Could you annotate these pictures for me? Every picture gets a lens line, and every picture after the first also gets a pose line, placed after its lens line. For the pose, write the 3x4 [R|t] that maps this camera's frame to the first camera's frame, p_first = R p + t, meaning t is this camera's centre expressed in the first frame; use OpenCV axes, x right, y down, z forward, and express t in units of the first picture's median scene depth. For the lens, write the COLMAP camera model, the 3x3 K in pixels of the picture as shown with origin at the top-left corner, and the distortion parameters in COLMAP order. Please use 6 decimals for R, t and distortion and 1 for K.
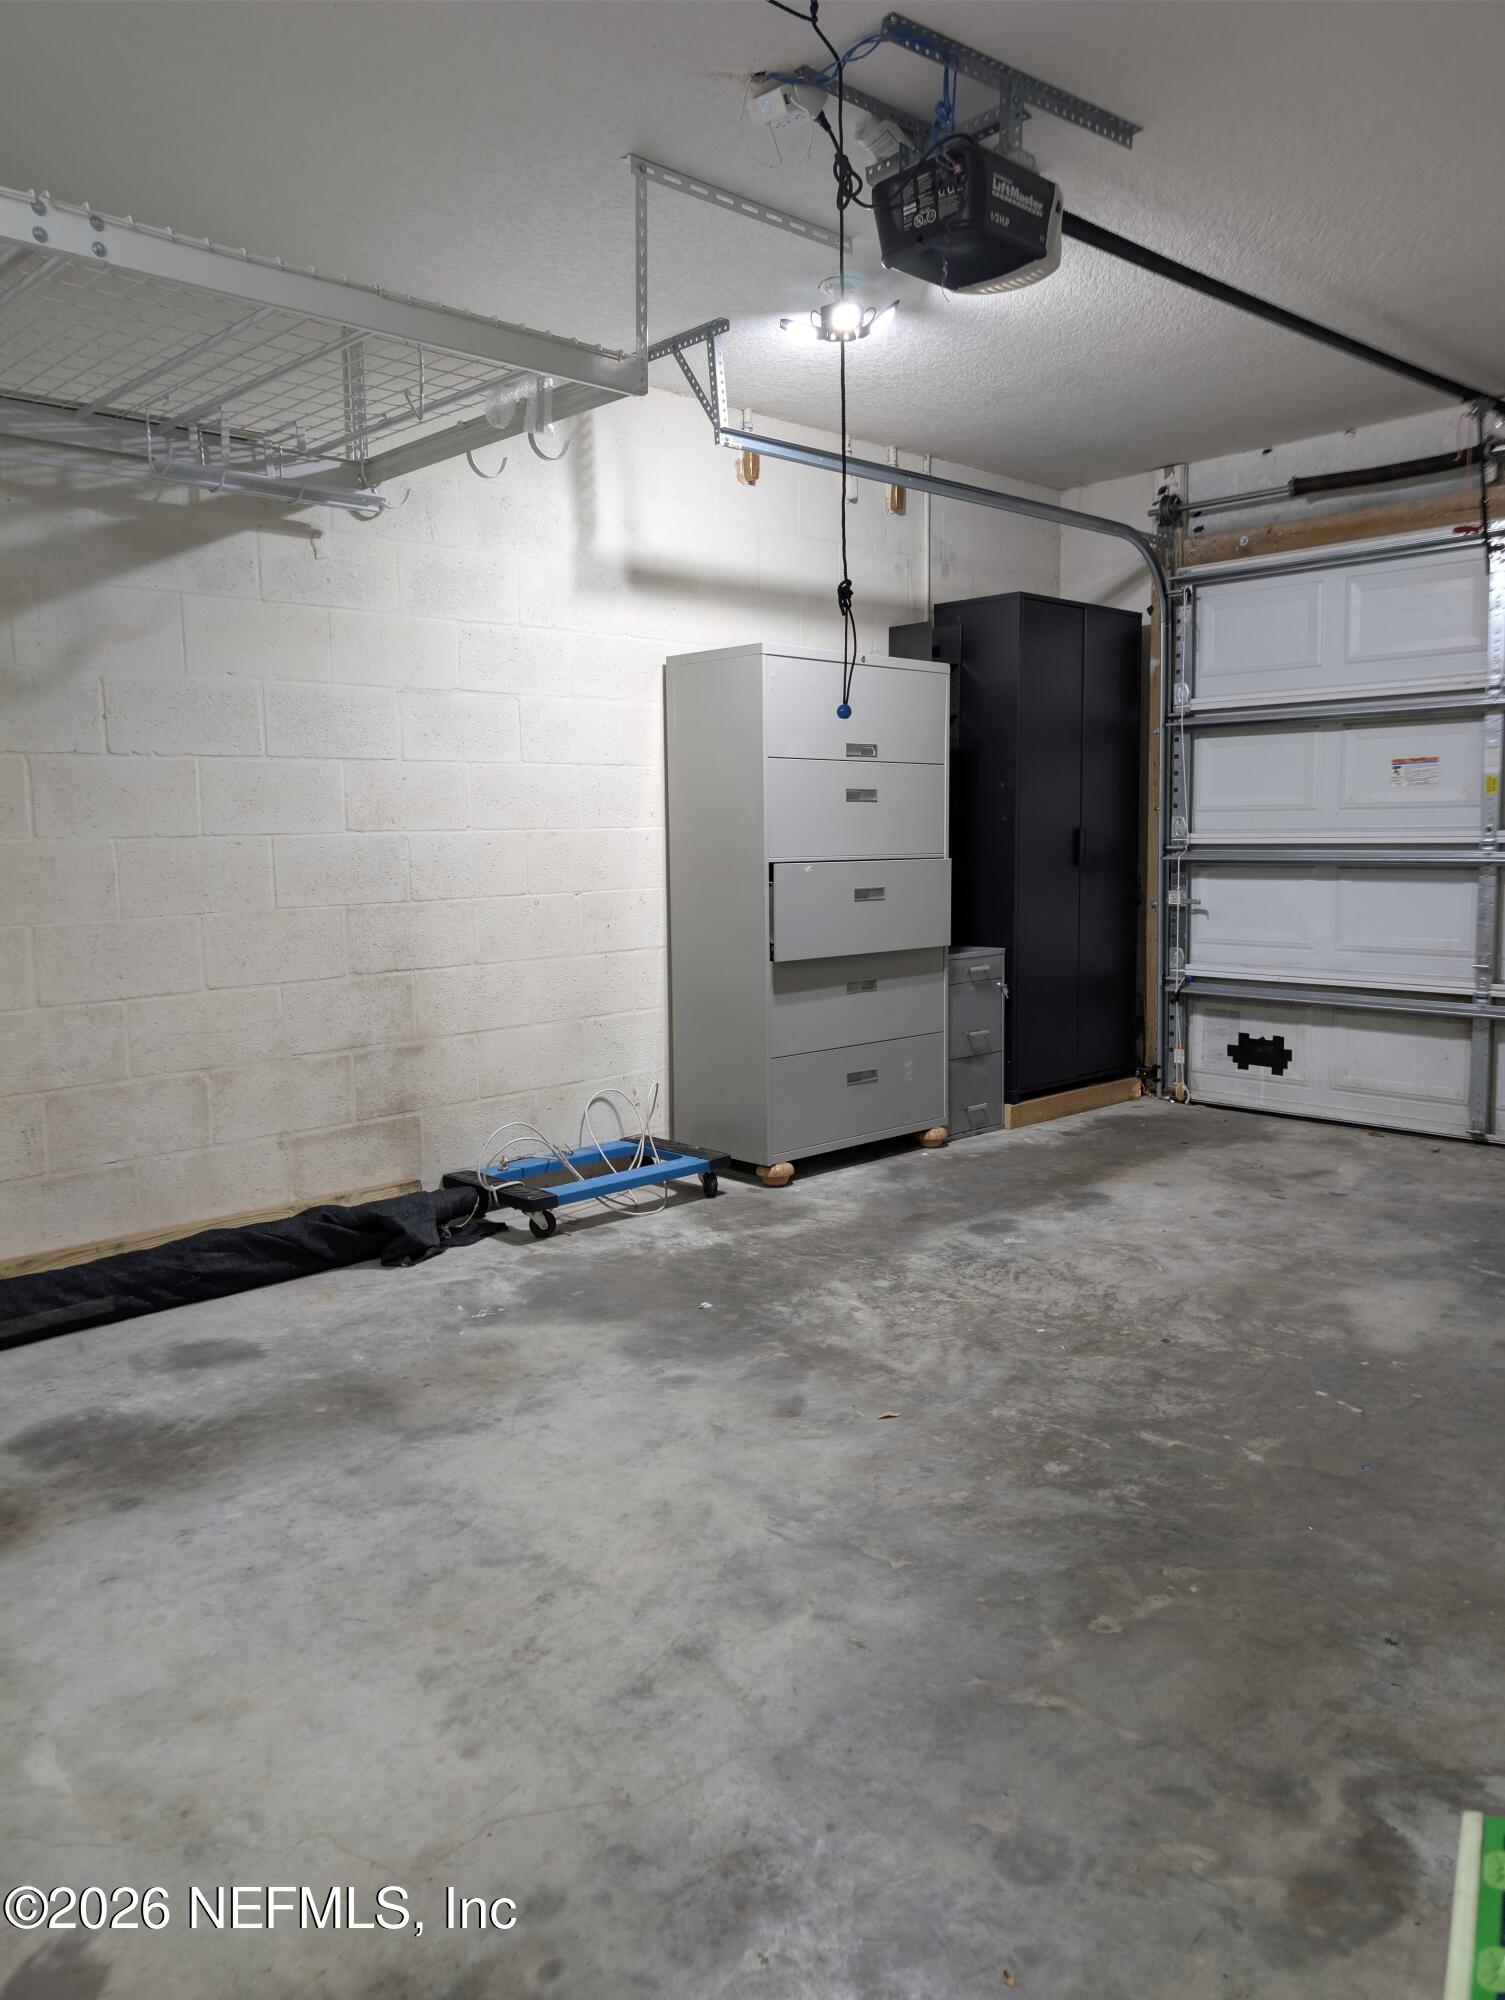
lens RADIAL K [[1458.5, 0, 759.7], [0, 1458.5, 1030.9], [0, 0, 1]] dist [0.052063, -0.059230]
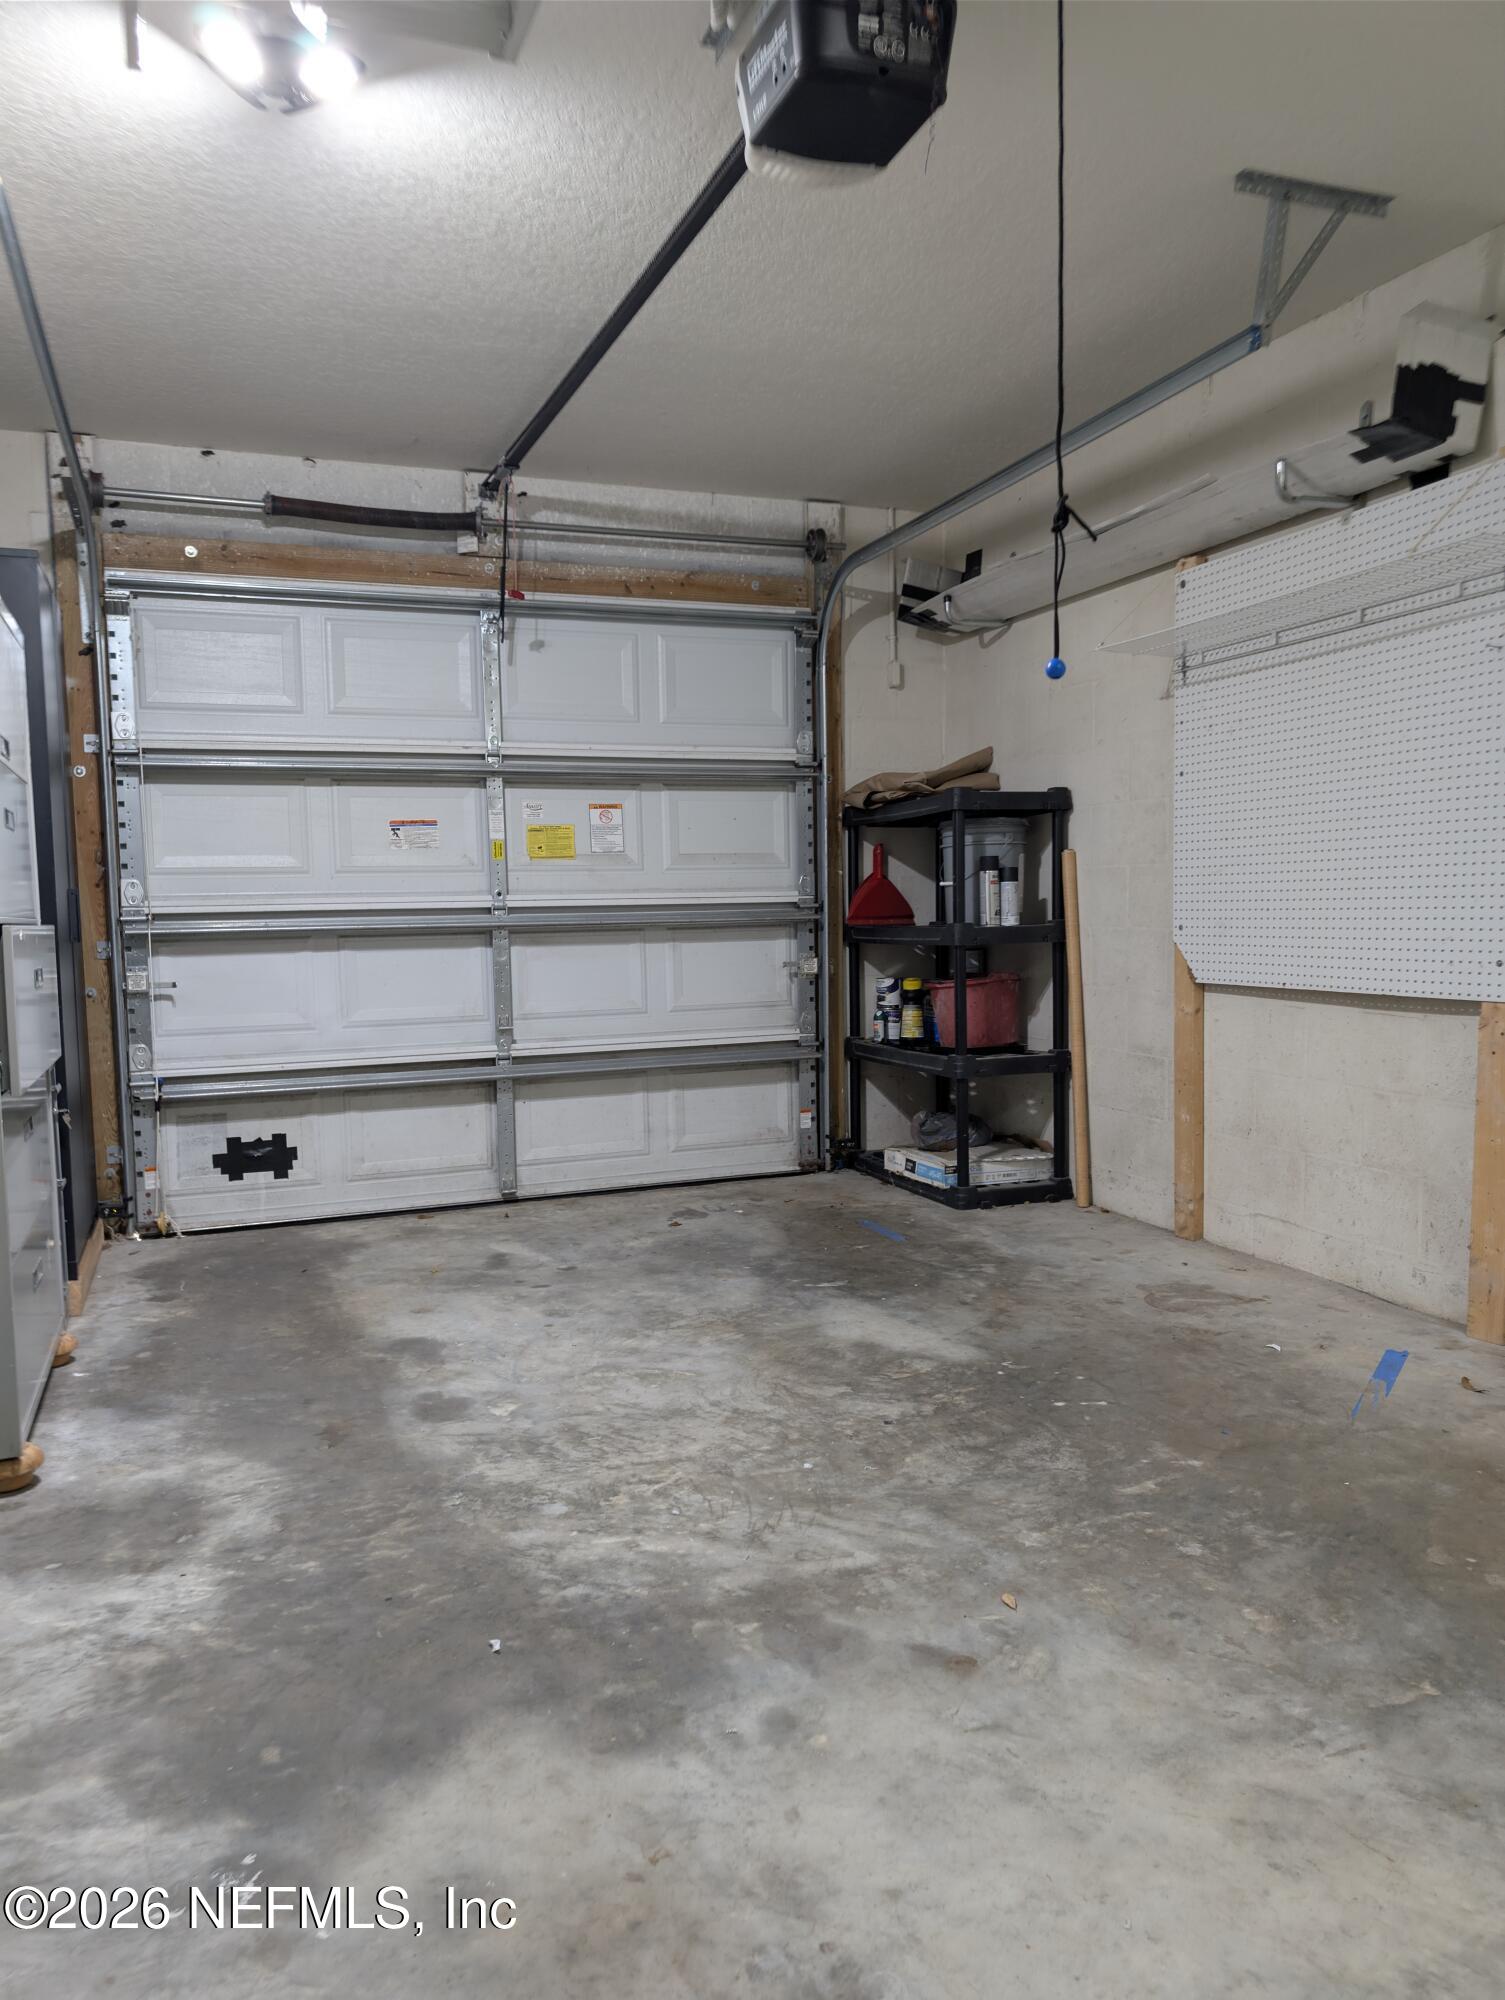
lens RADIAL K [[1458.5, 0, 759.7], [0, 1458.5, 1030.9], [0, 0, 1]] dist [0.052063, -0.059230]
pose [[0.377959, -0.076901, 0.922623, -0.531415], [0.144946, 0.989171, 0.023069, -0.056443], [-0.914406, 0.125011, 0.385012, 0.647936]]
